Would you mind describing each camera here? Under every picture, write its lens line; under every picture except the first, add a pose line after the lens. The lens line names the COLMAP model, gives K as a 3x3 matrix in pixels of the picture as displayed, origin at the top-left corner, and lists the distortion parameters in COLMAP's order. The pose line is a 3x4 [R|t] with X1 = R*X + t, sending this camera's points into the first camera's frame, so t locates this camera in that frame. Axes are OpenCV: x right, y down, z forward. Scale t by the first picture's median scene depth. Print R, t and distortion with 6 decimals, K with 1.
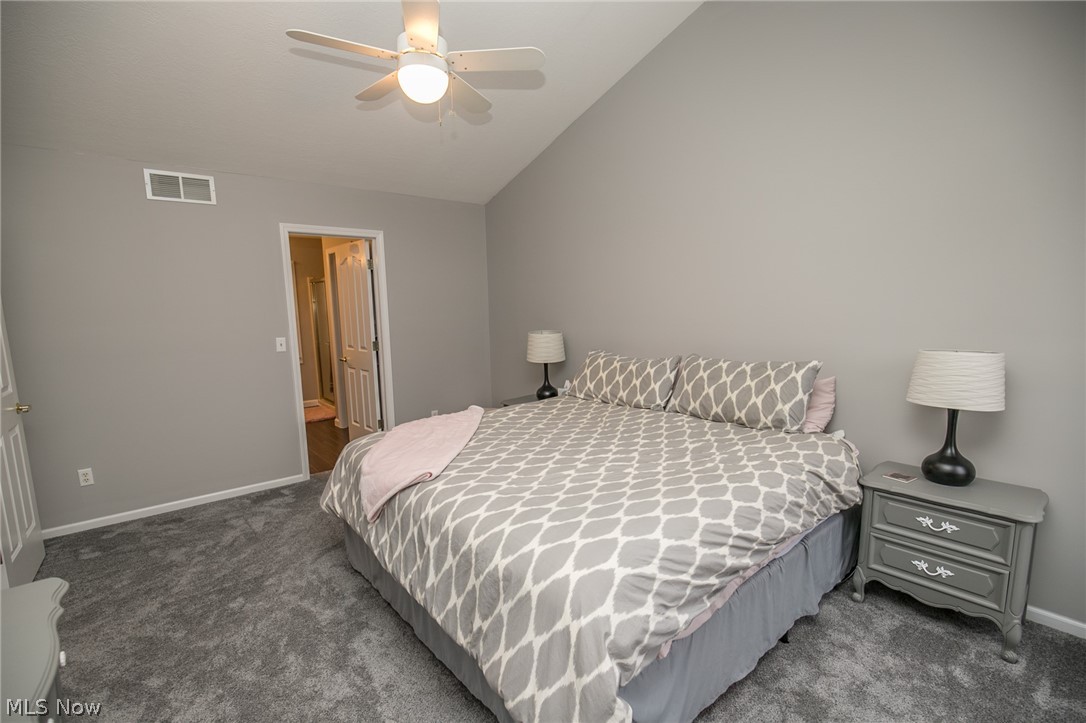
lens RADIAL K [[491.7, 0, 542.5], [0, 491.7, 374.1], [0, 0, 1]] dist [-0.019656, 0.006063]
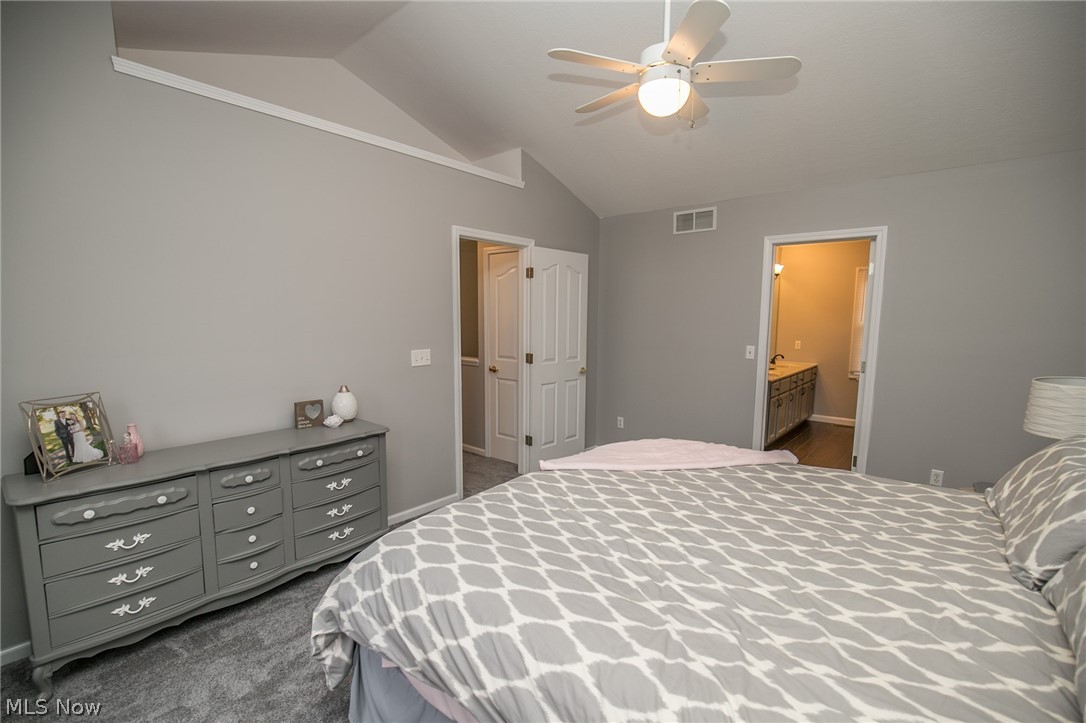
lens RADIAL K [[491.7, 0, 542.5], [0, 491.7, 374.1], [0, 0, 1]] dist [-0.019656, 0.006063]
pose [[0.162918, 0.142187, -0.976340, 0.595256], [-0.149745, 0.981661, 0.117975, -0.098748], [0.975210, 0.126982, 0.181222, 0.515990]]
